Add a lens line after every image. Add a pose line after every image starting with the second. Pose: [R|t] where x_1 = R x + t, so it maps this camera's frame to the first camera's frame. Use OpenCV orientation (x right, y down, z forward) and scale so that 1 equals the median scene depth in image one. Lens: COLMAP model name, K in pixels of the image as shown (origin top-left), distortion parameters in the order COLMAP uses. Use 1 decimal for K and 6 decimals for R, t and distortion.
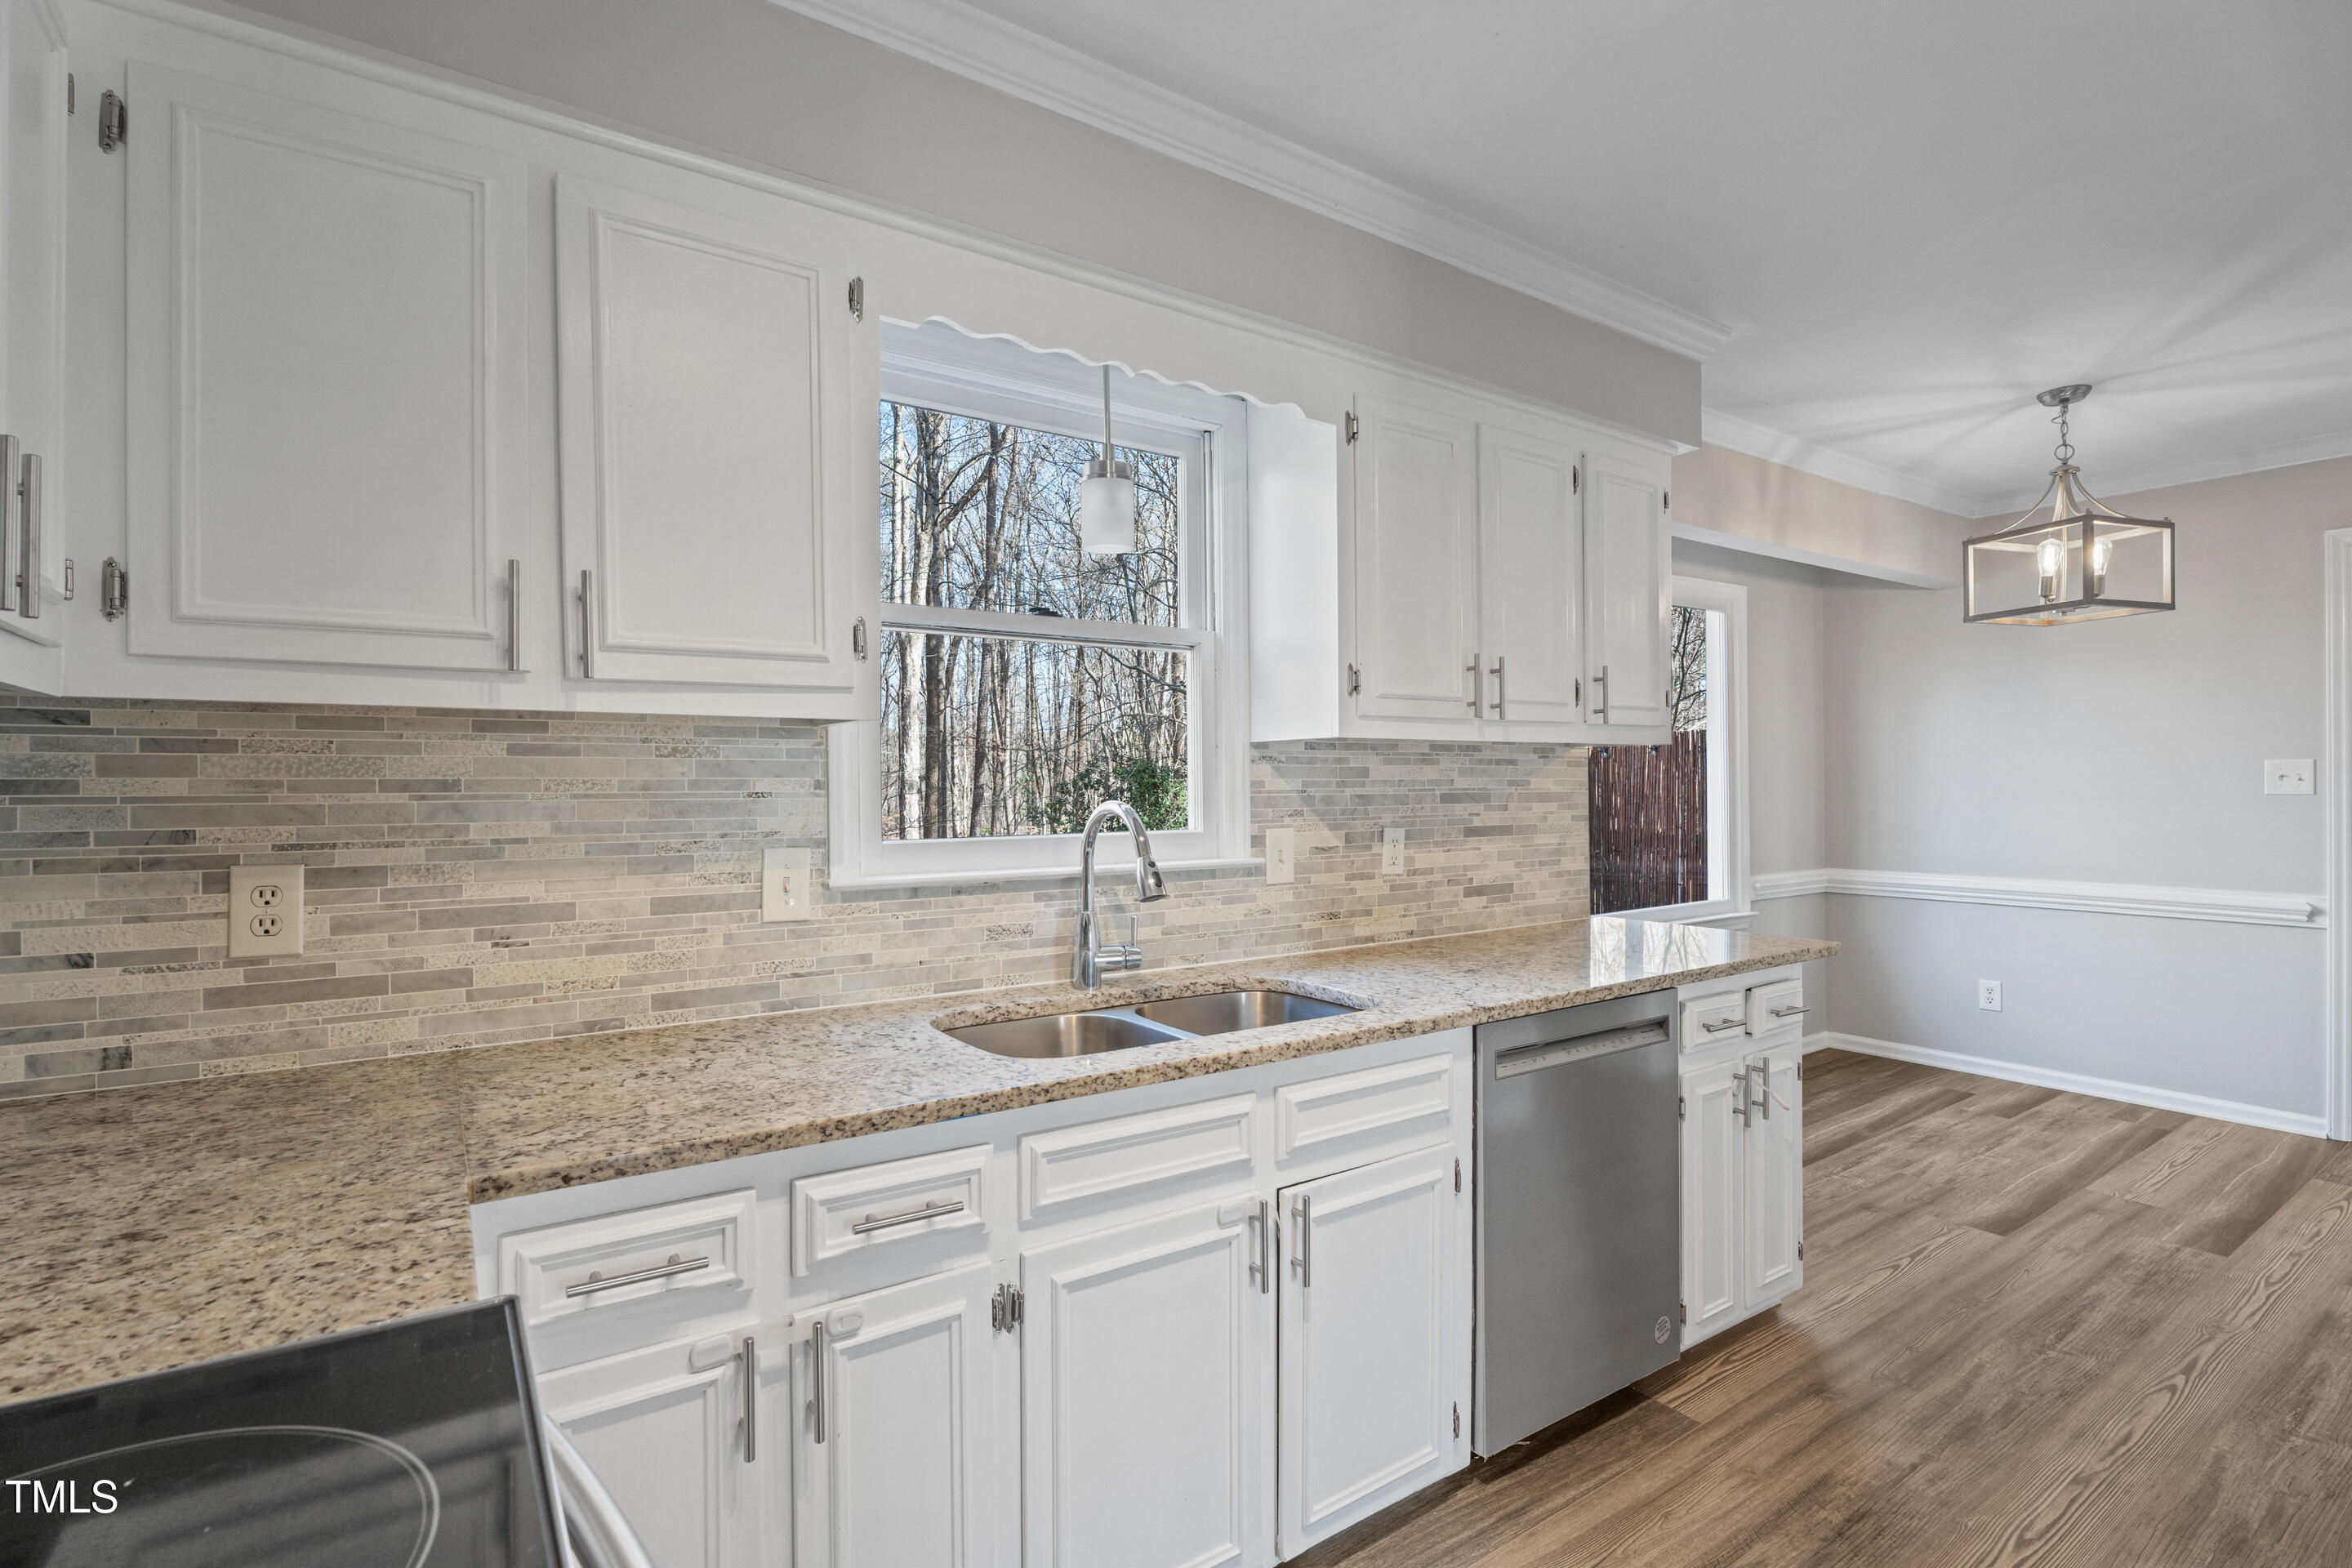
lens RADIAL K [[1108.6, 0, 1176.0], [0, 1108.6, 784.0], [0, 0, 1]] dist [0.002945, -0.001292]
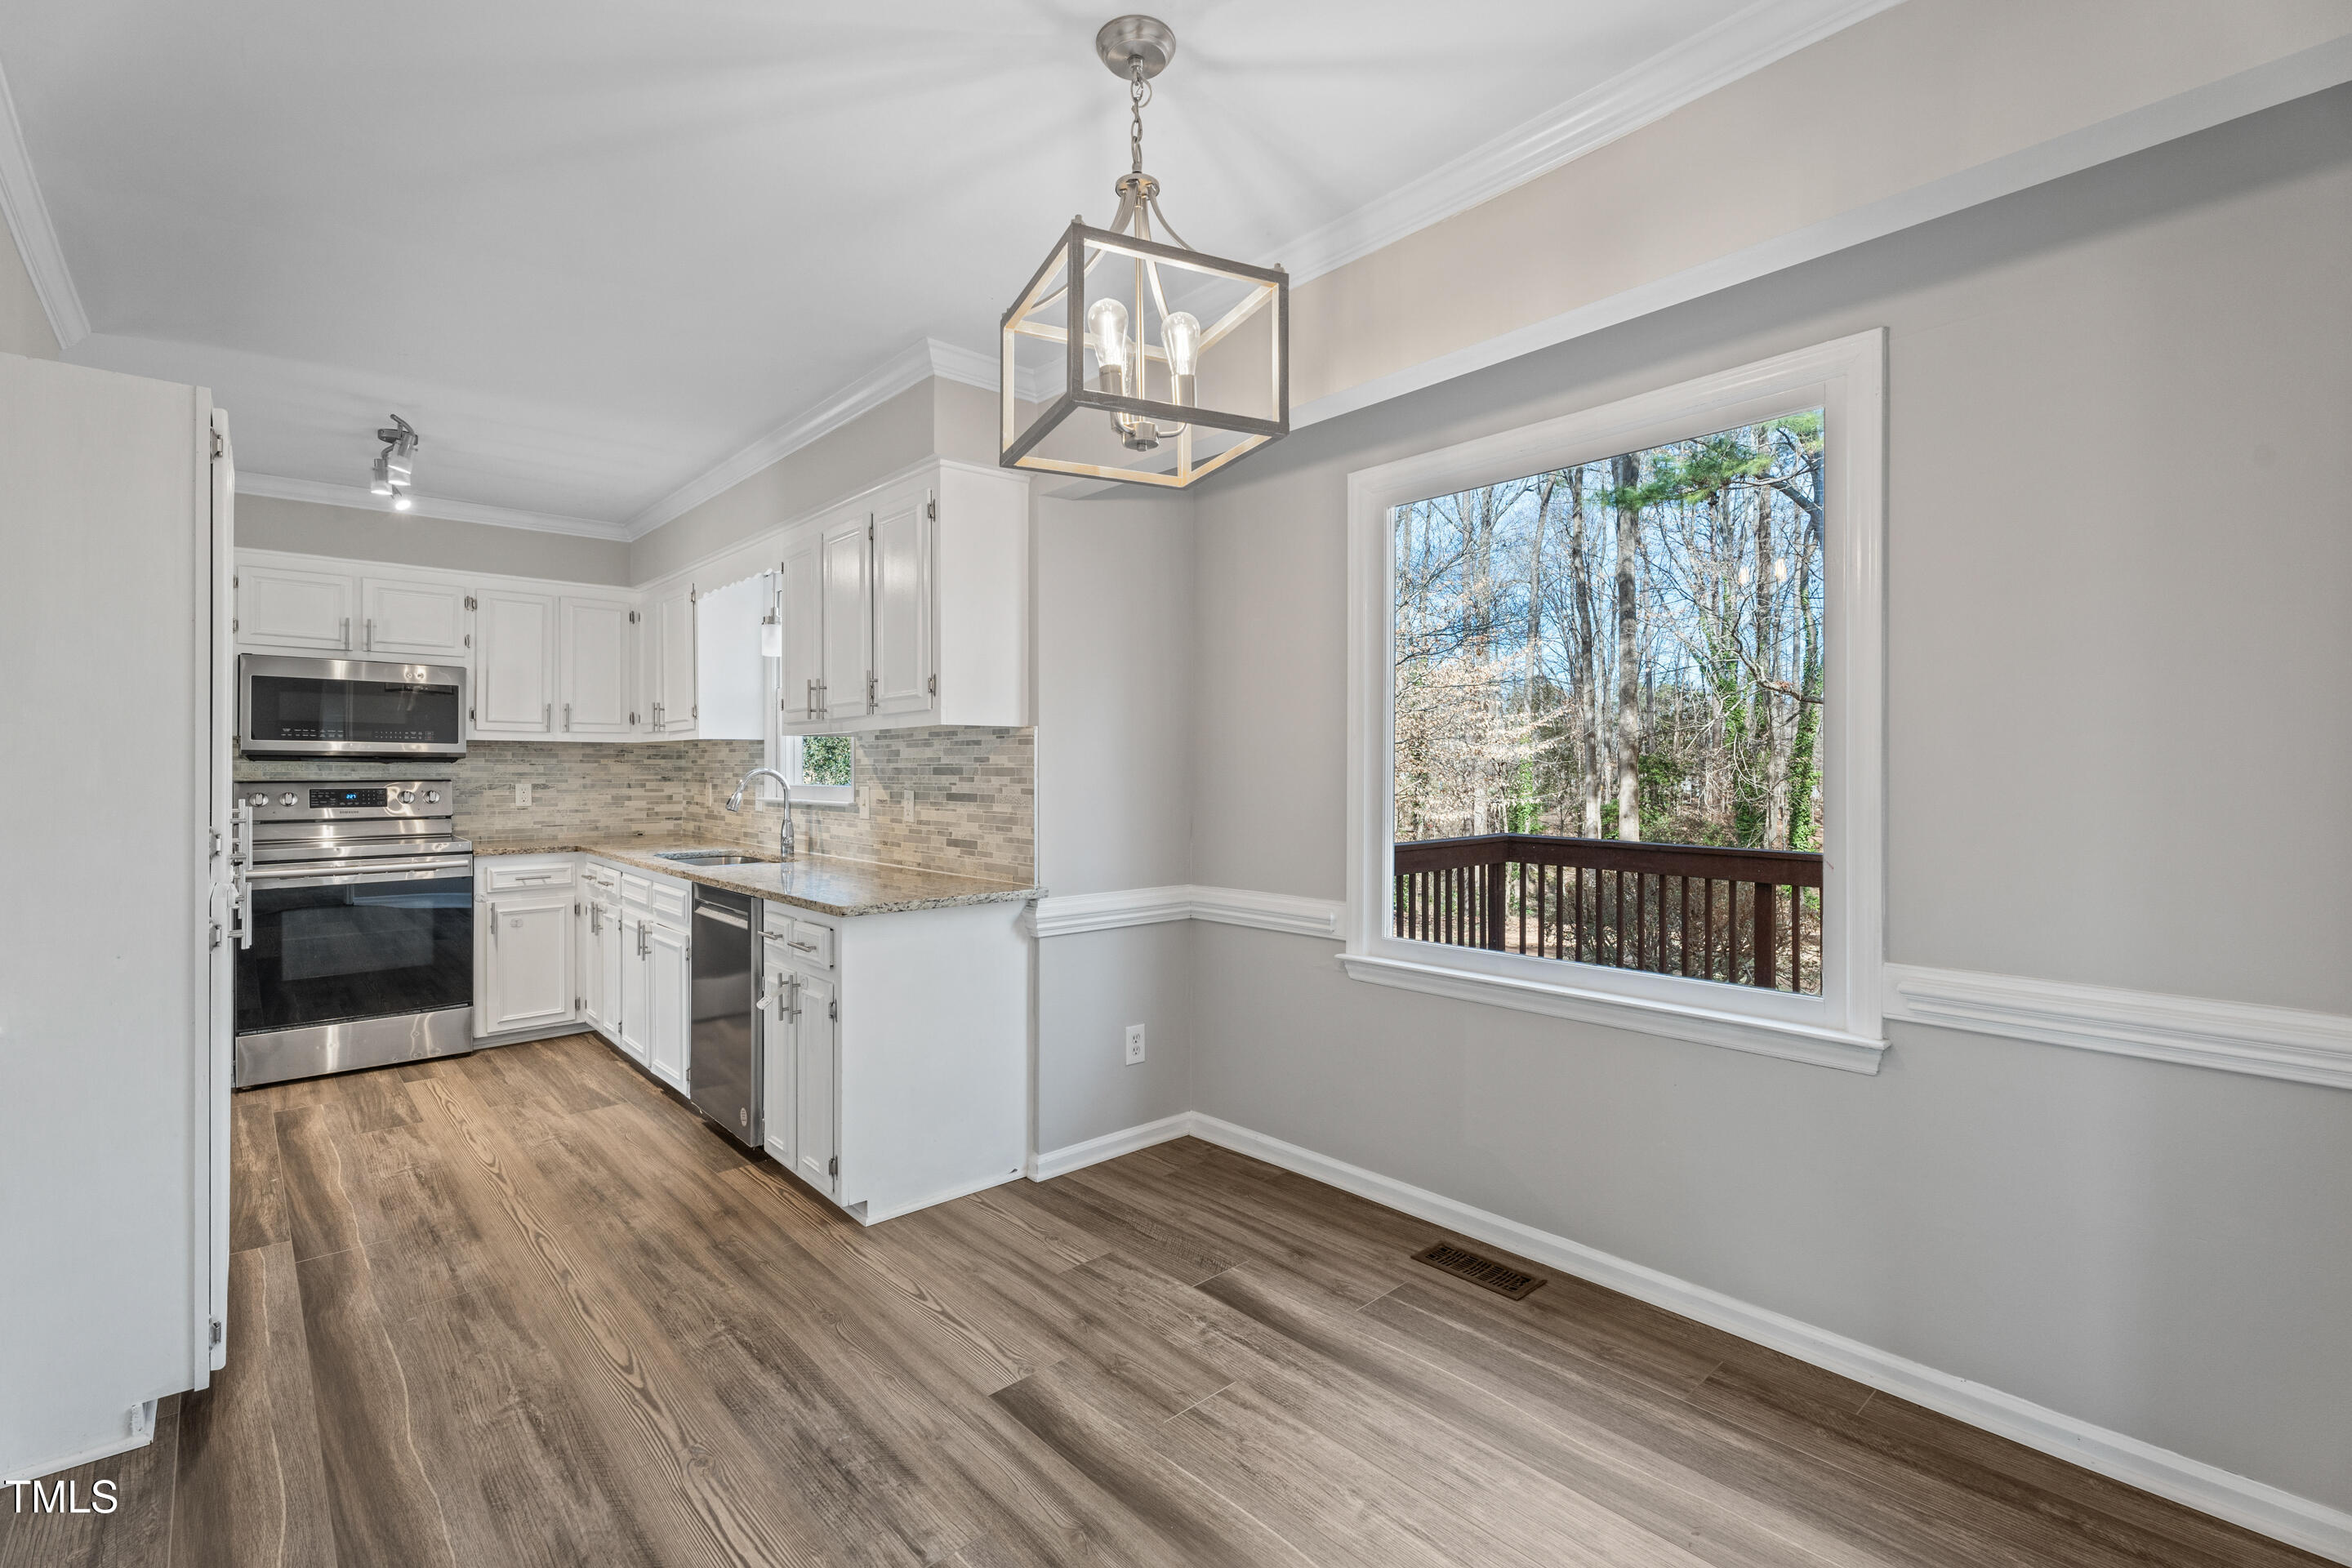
lens RADIAL K [[1038.3, 0, 1174.5], [0, 1038.3, 768.4], [0, 0, 1]] dist [0.001505, 0.000525]
pose [[0.127742, 0.002508, -0.991804, 1.515809], [-0.003901, 0.999990, 0.002026, 0.005748], [0.991800, 0.003610, 0.127750, 1.102162]]
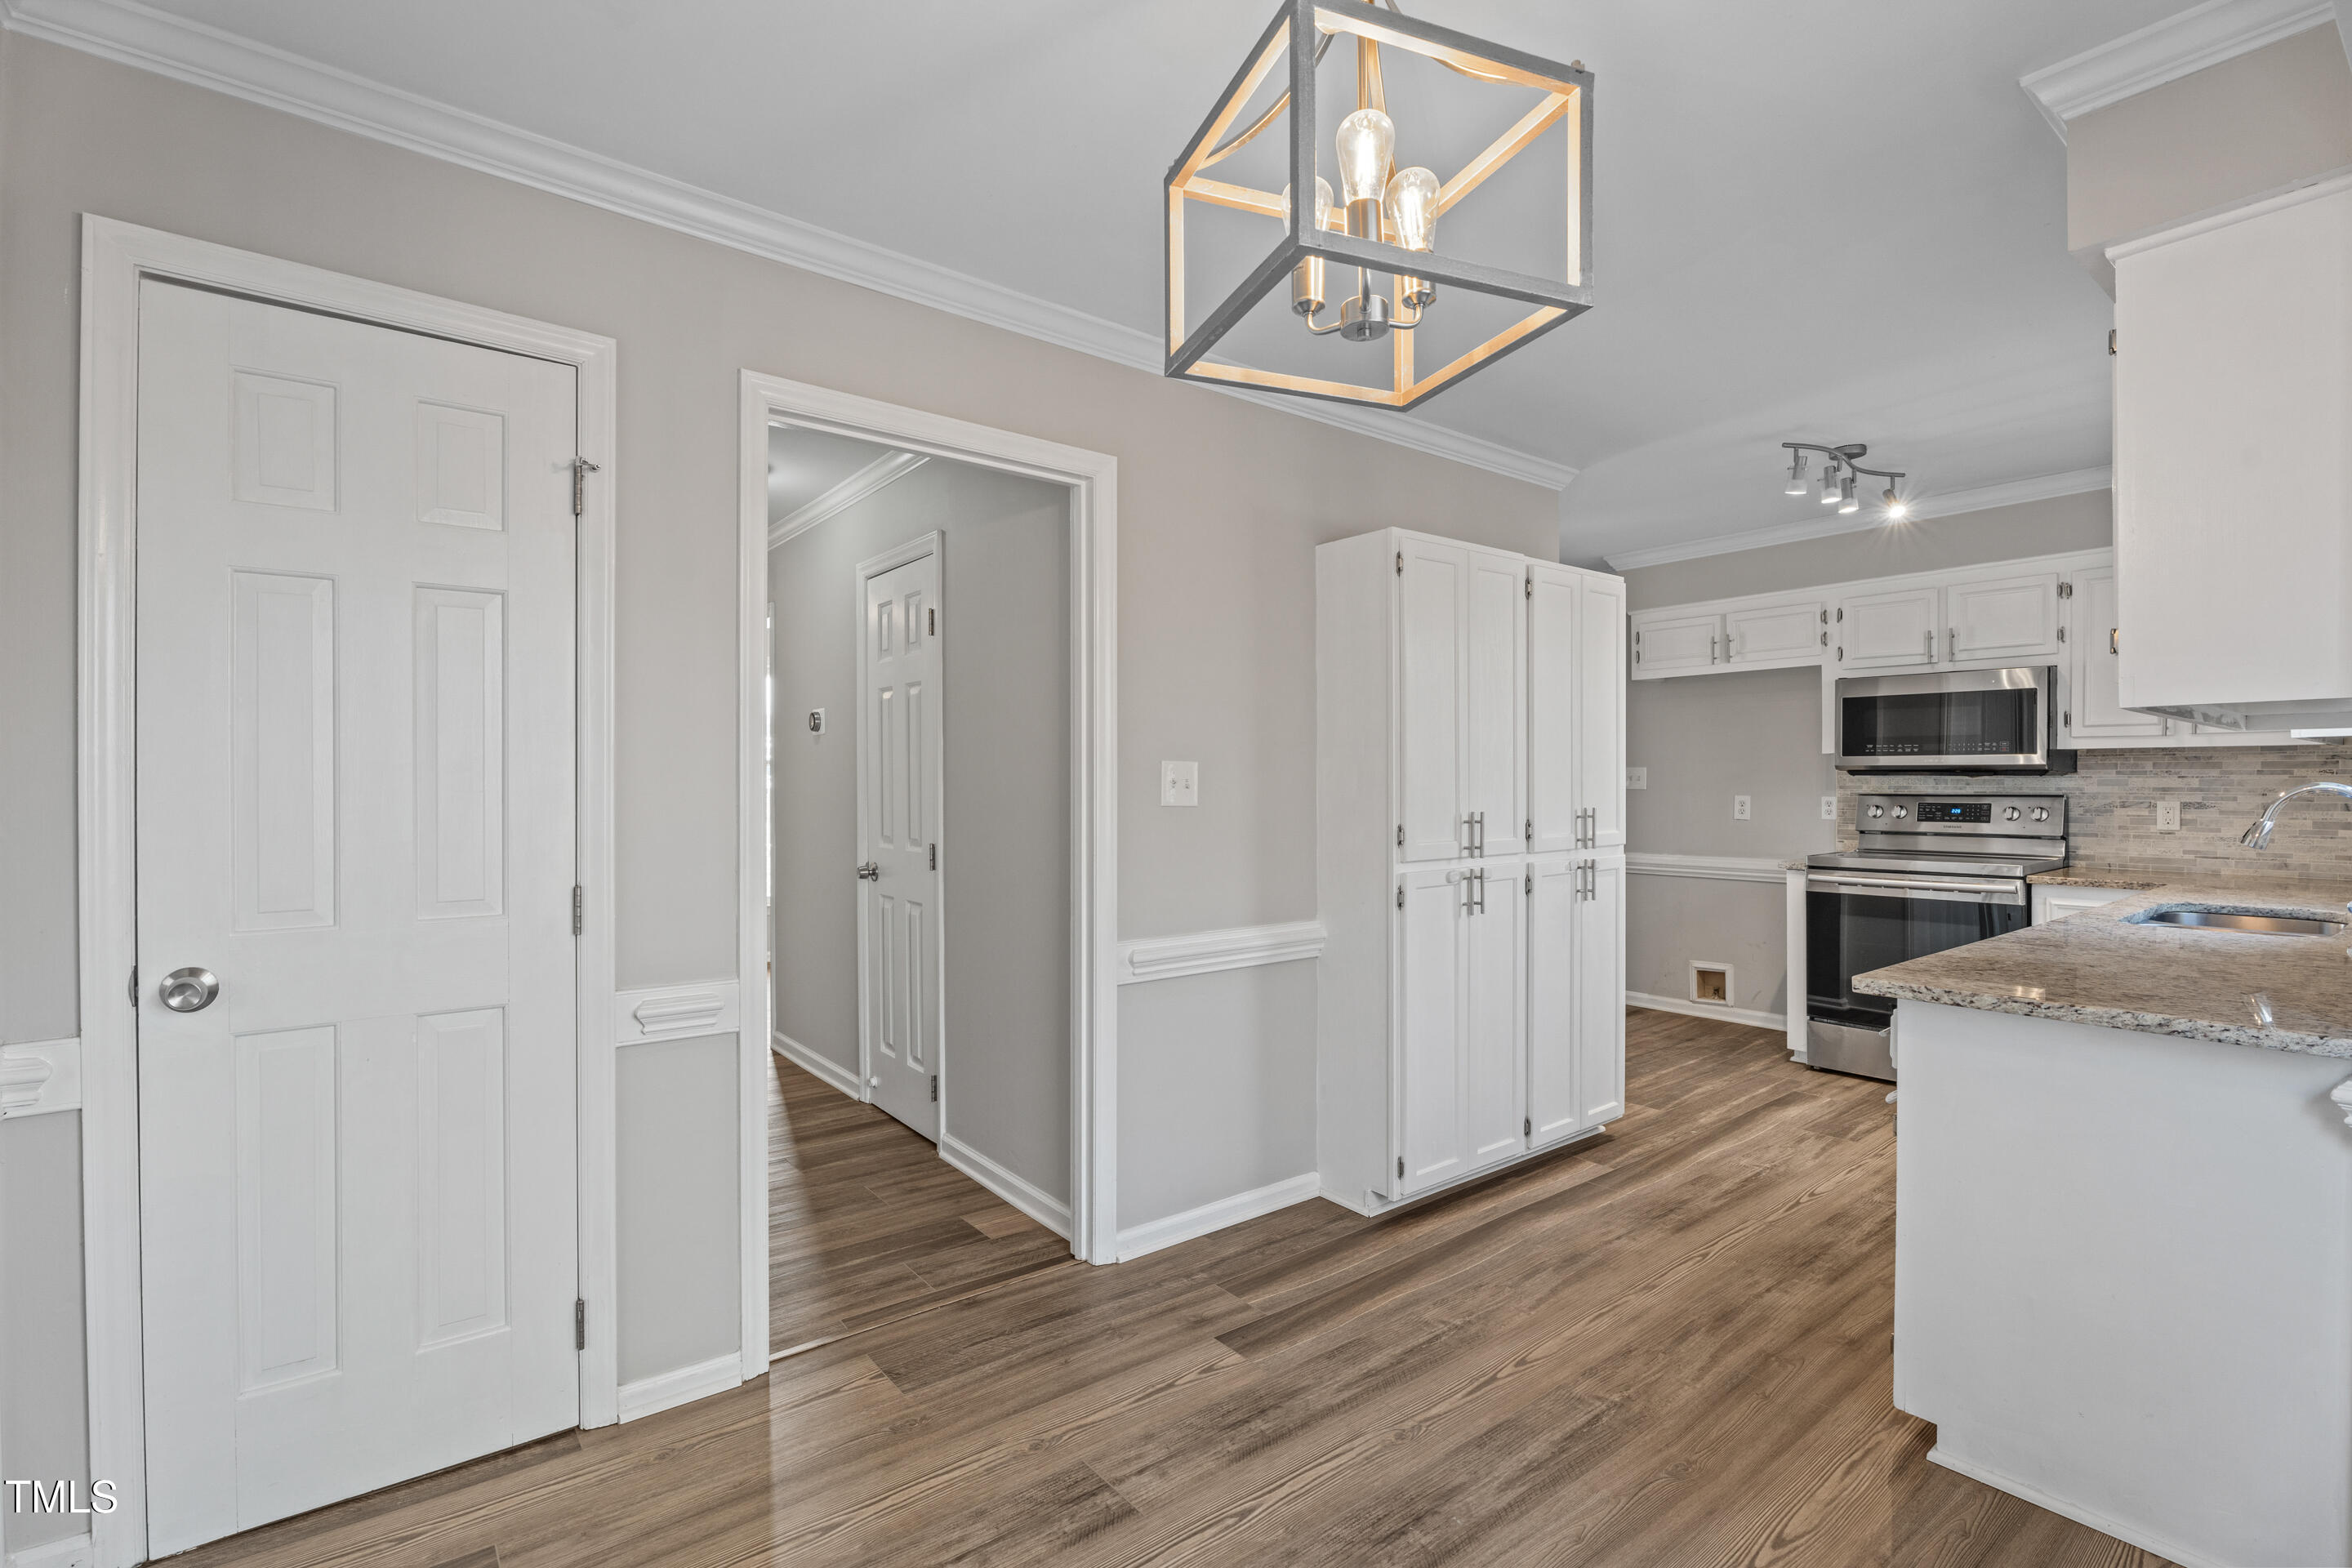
lens RADIAL K [[1070.0, 0, 1176.0], [0, 1070.0, 784.0], [0, 0, 1]] dist [-0.004007, -0.000495]
pose [[-0.998383, 0.004296, -0.056675, 1.026615], [0.004015, 0.999979, 0.005075, 0.003545], [0.056695, 0.004839, -0.998380, 1.588760]]
